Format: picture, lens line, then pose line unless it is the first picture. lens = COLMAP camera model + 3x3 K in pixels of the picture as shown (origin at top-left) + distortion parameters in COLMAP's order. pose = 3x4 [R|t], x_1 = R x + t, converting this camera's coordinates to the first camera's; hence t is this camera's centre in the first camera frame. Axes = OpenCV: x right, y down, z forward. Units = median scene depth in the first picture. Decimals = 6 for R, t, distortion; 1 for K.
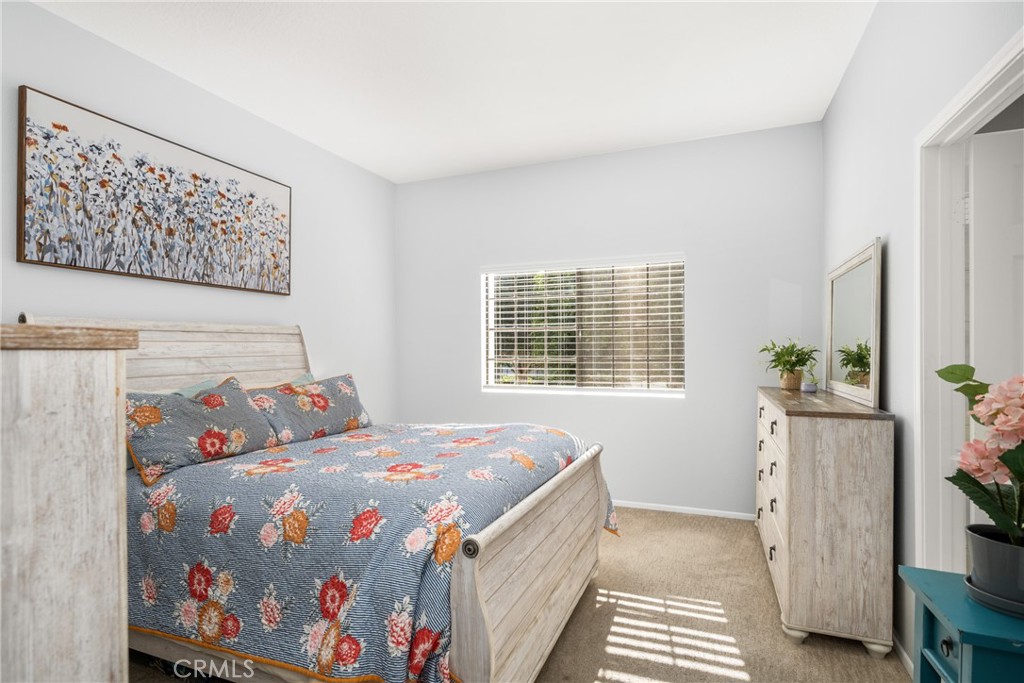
lens RADIAL K [[518.1, 0, 511.3], [0, 518.1, 345.1], [0, 0, 1]] dist [0.006880, 0.000624]
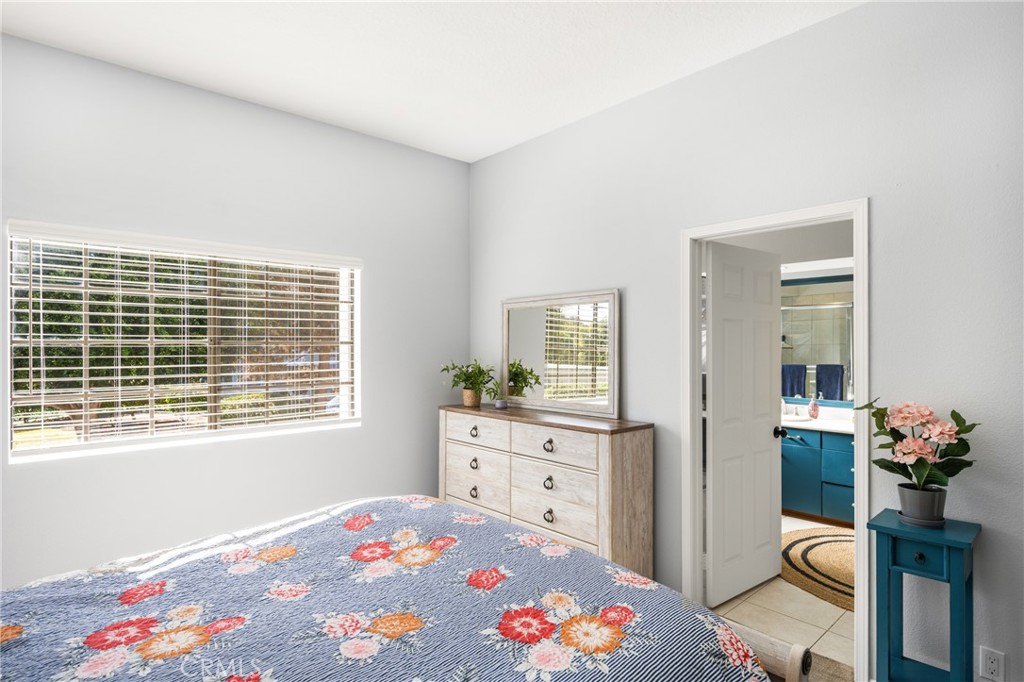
lens RADIAL K [[534.1, 0, 510.9], [0, 534.1, 343.9], [0, 0, 1]] dist [-0.014716, -0.000461]
pose [[0.440153, 0.012921, 0.897830, -0.324669], [-0.004317, 0.999915, -0.012273, -0.025381], [-0.897913, 0.001526, 0.440171, 0.340666]]
